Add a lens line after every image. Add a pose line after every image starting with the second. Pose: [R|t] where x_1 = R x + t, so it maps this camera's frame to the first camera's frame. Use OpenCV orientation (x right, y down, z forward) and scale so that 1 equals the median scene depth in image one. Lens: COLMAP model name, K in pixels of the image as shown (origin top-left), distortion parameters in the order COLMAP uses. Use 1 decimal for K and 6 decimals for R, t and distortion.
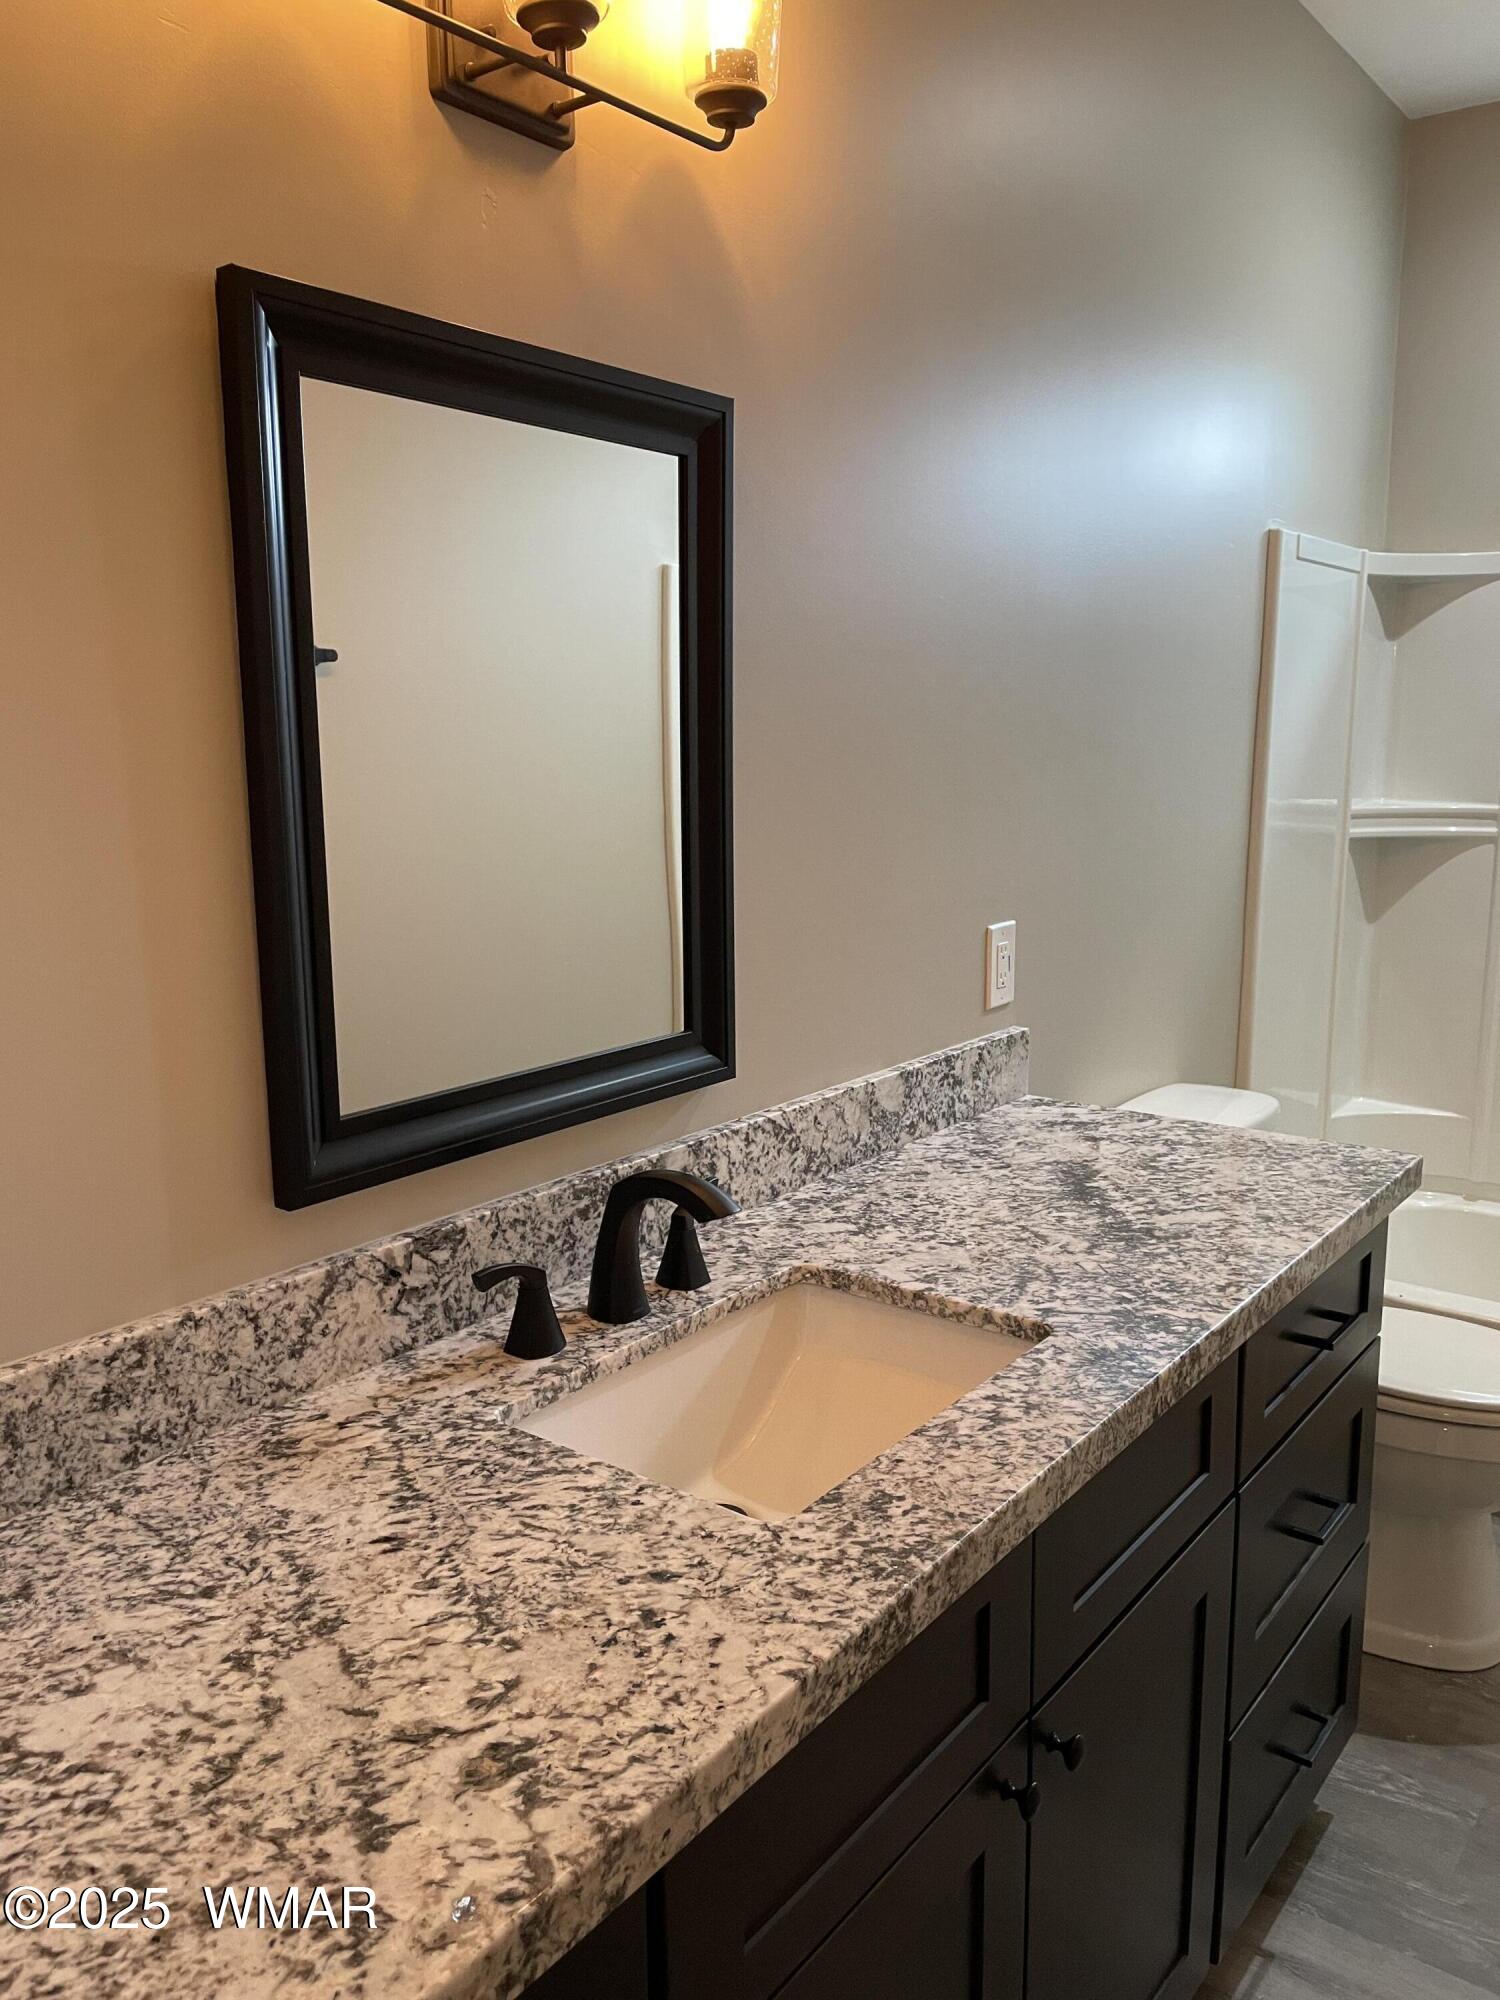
lens RADIAL K [[1524.6, 0, 746.7], [0, 1524.6, 984.4], [0, 0, 1]] dist [0.084811, -0.108904]
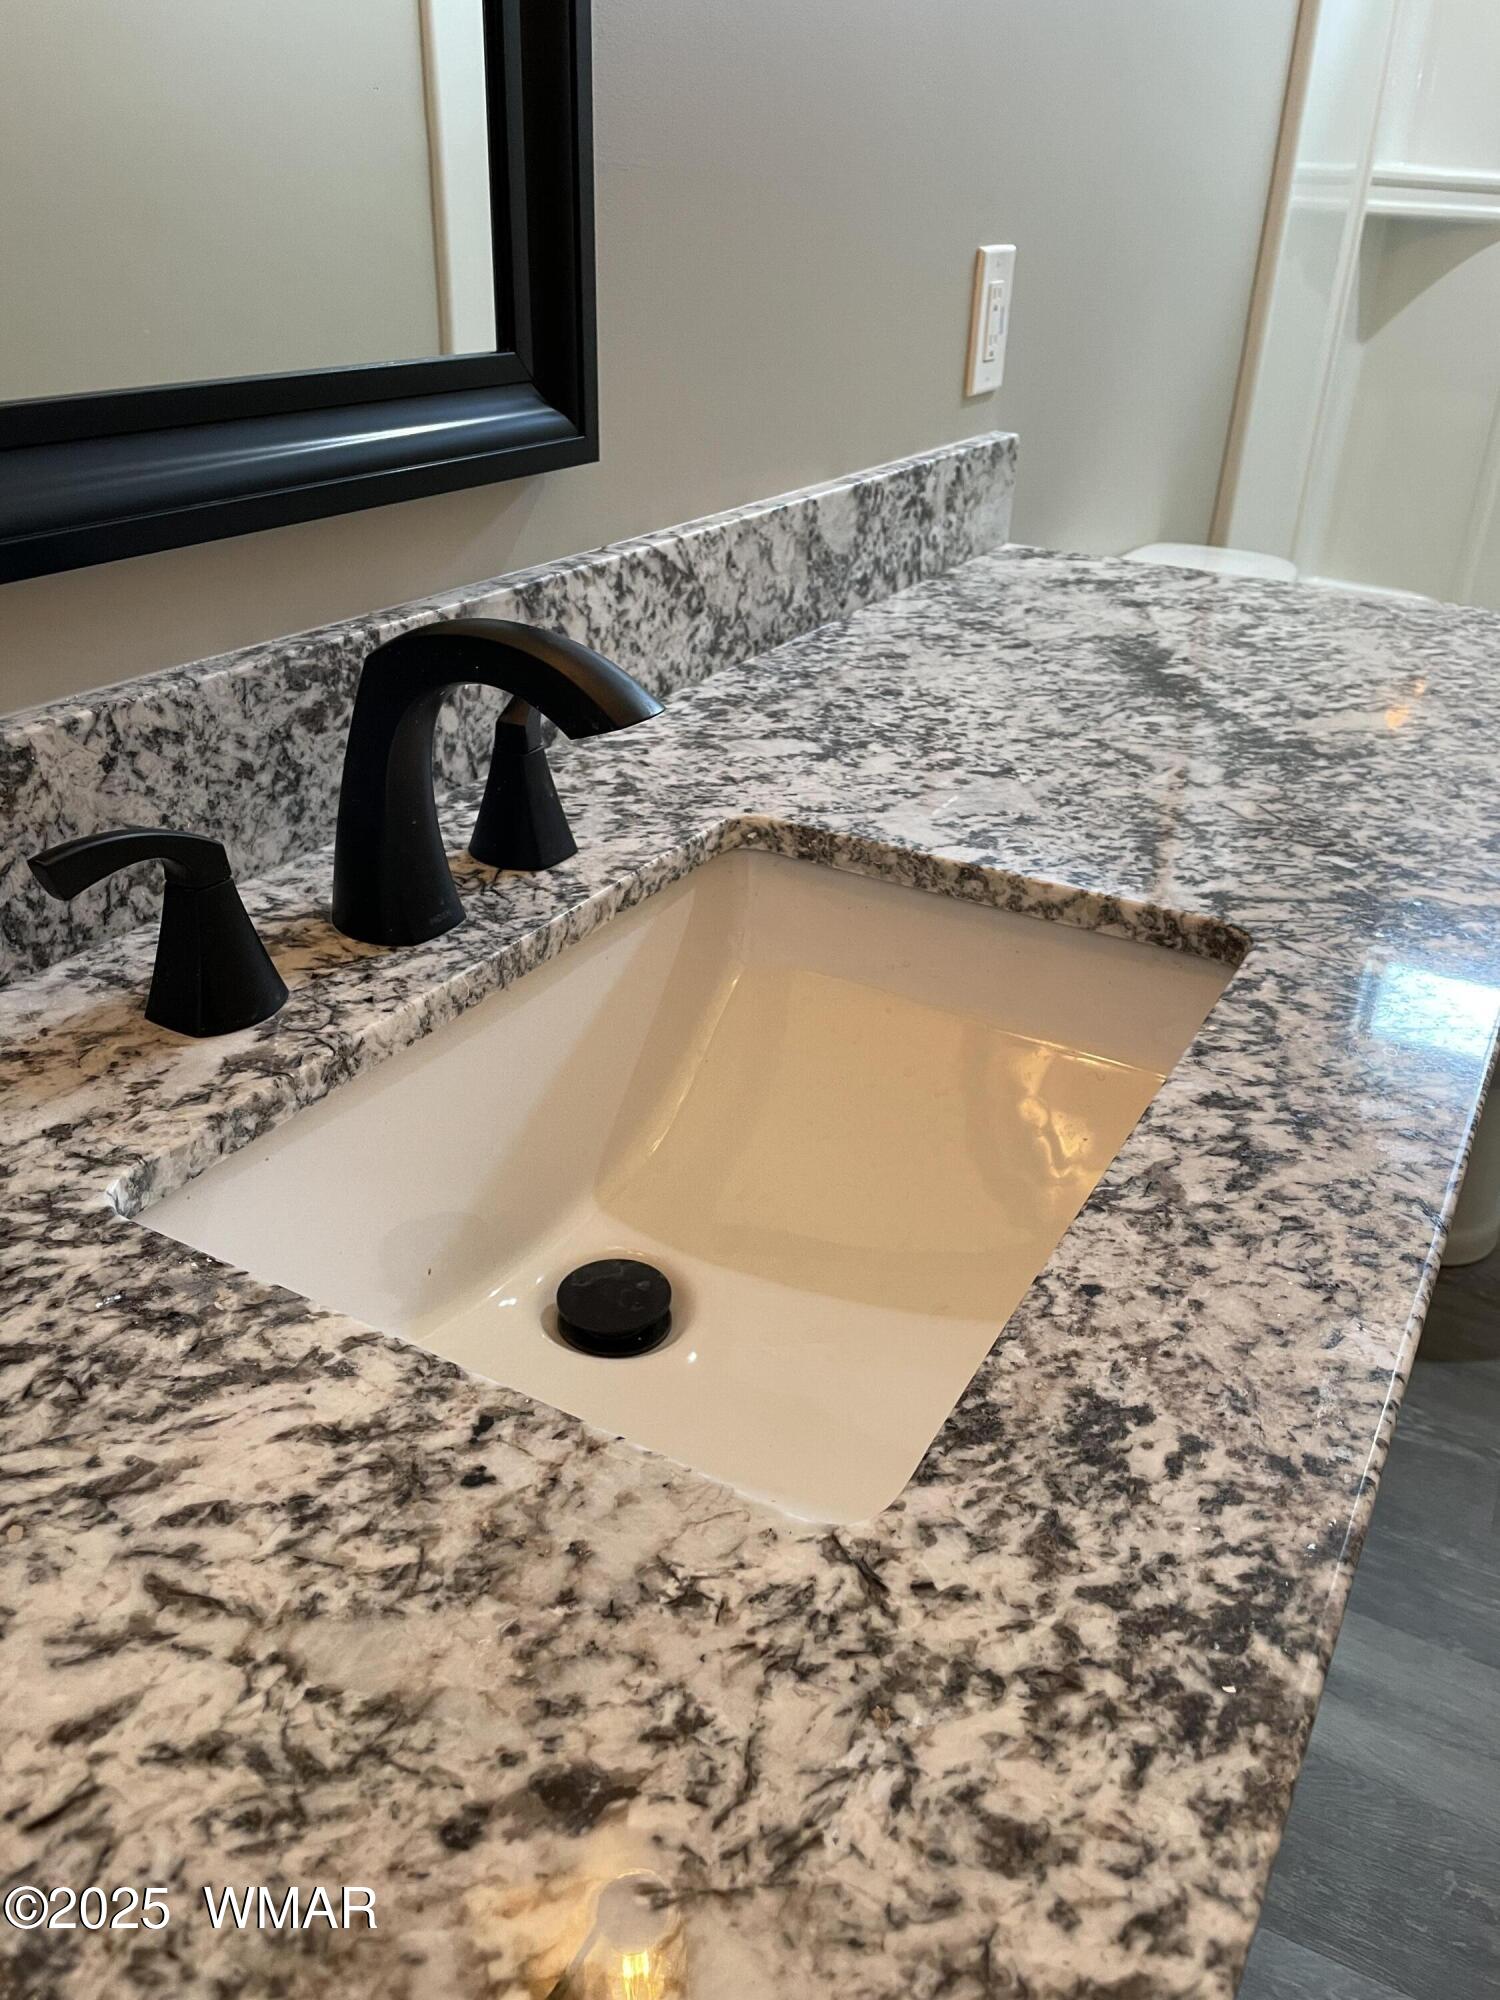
lens RADIAL K [[1524.6, 0, 766.8], [0, 1524.6, 1014.5], [0, 0, 1]] dist [0.084811, -0.108904]
pose [[0.988490, -0.031433, 0.147985, -0.039045], [-0.018459, 0.945810, 0.324195, 0.077749], [-0.150156, -0.323195, 0.934344, 0.491932]]
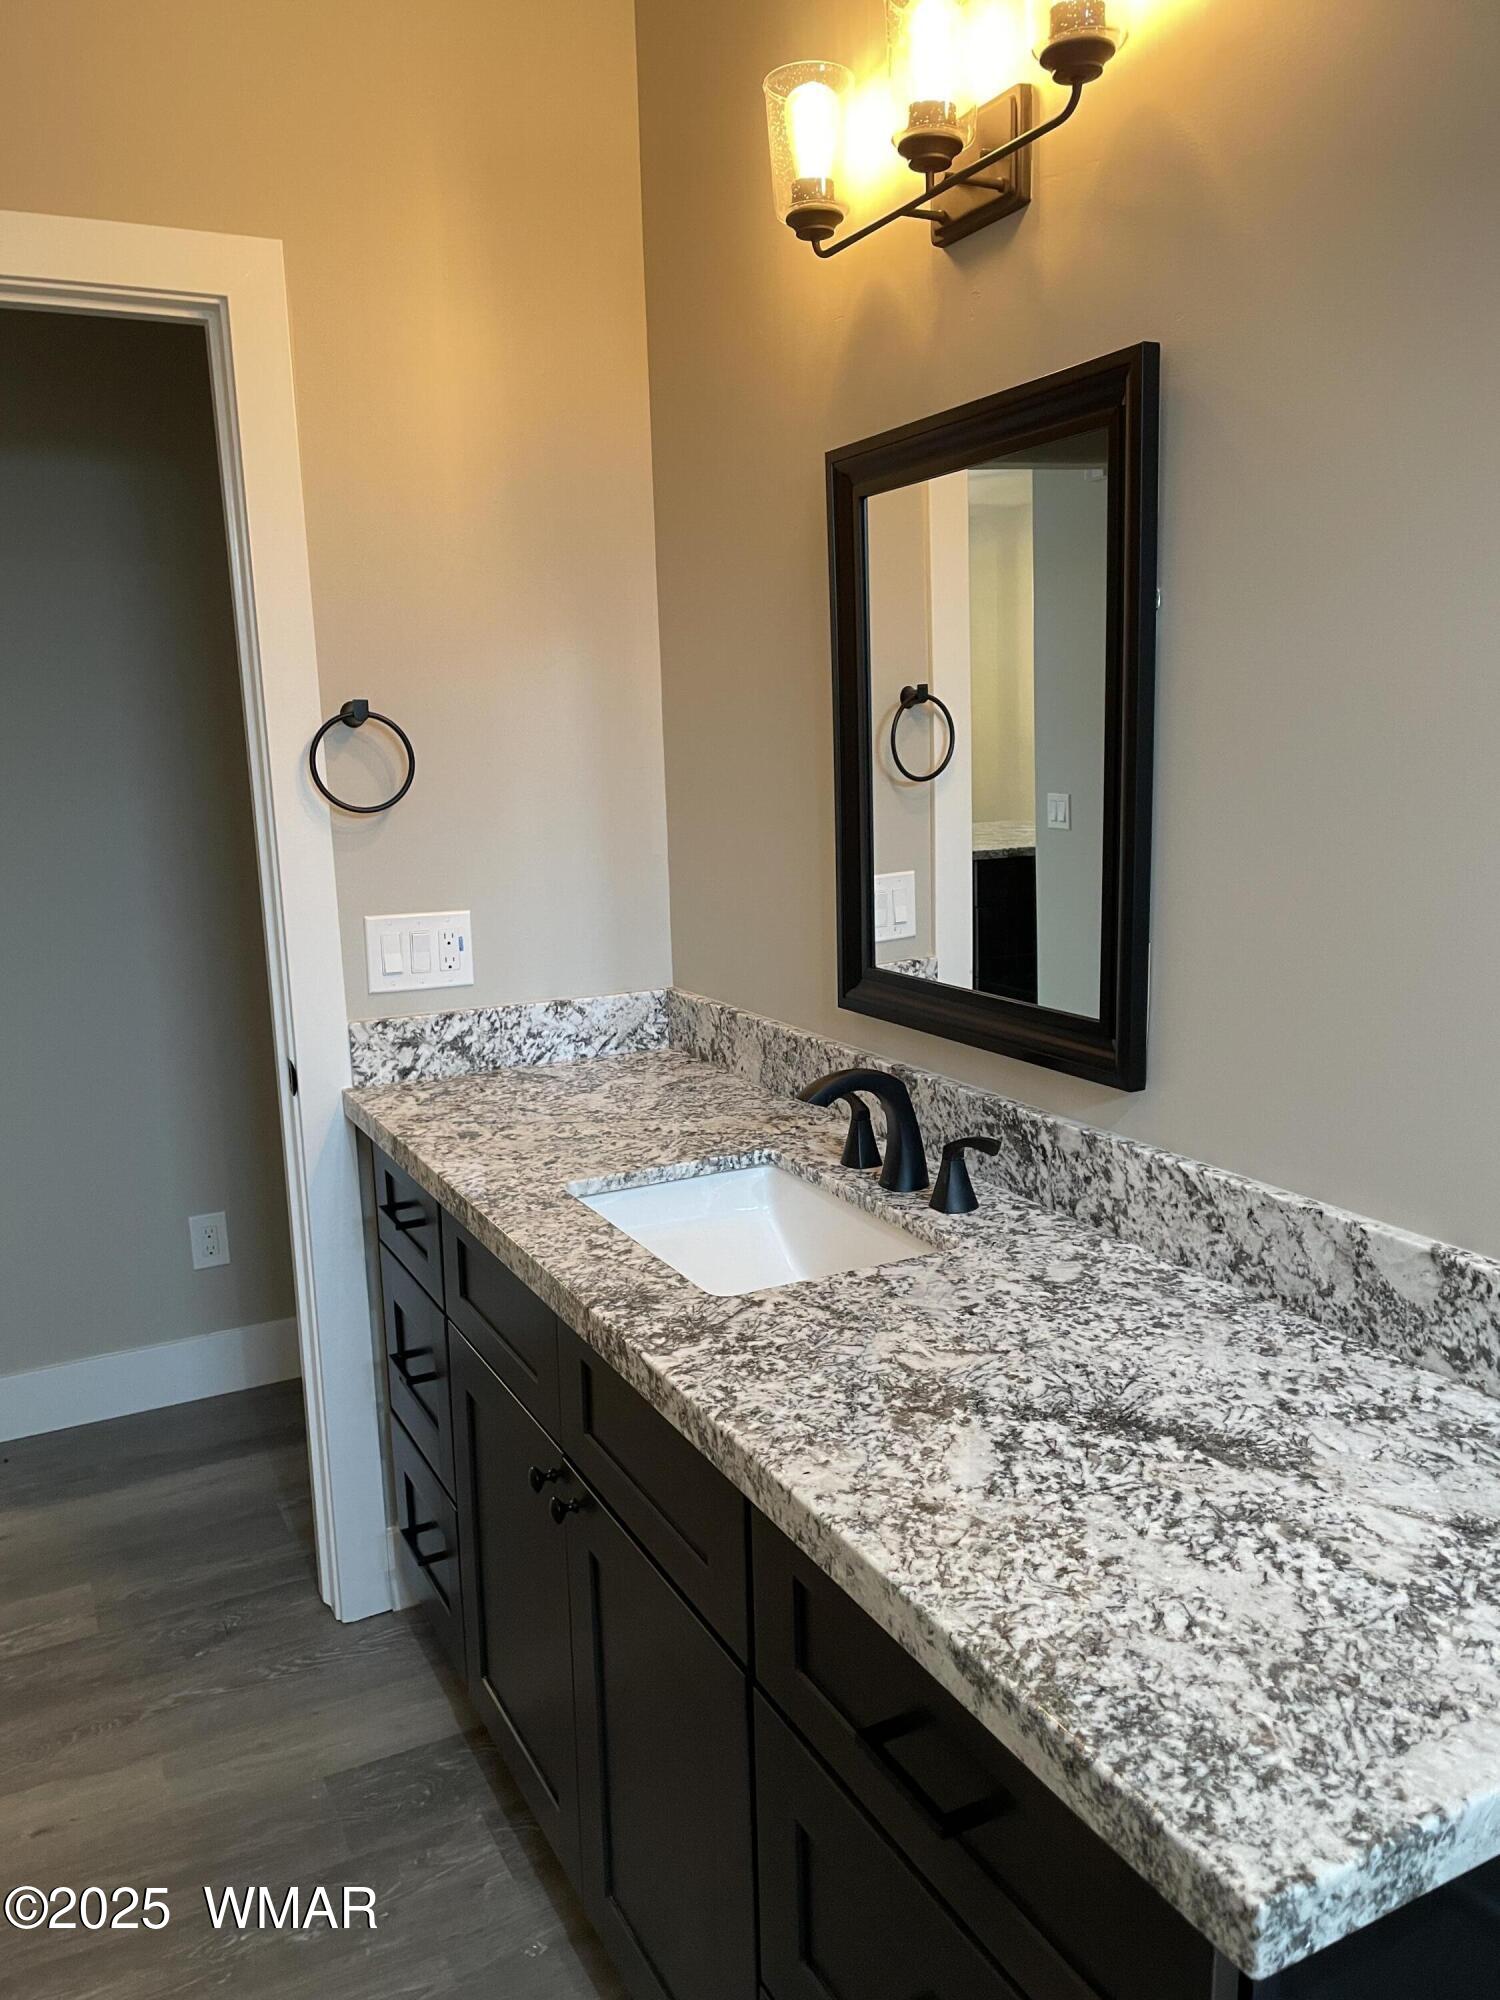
lens RADIAL K [[1524.6, 0, 743.2], [0, 1524.6, 1004.0], [0, 0, 1]] dist [0.084811, -0.108904]
pose [[-0.436377, 0.178338, -0.881913, 1.008566], [-0.118412, 0.960253, 0.252771, -0.218978], [0.891938, 0.214733, -0.397915, 1.298735]]
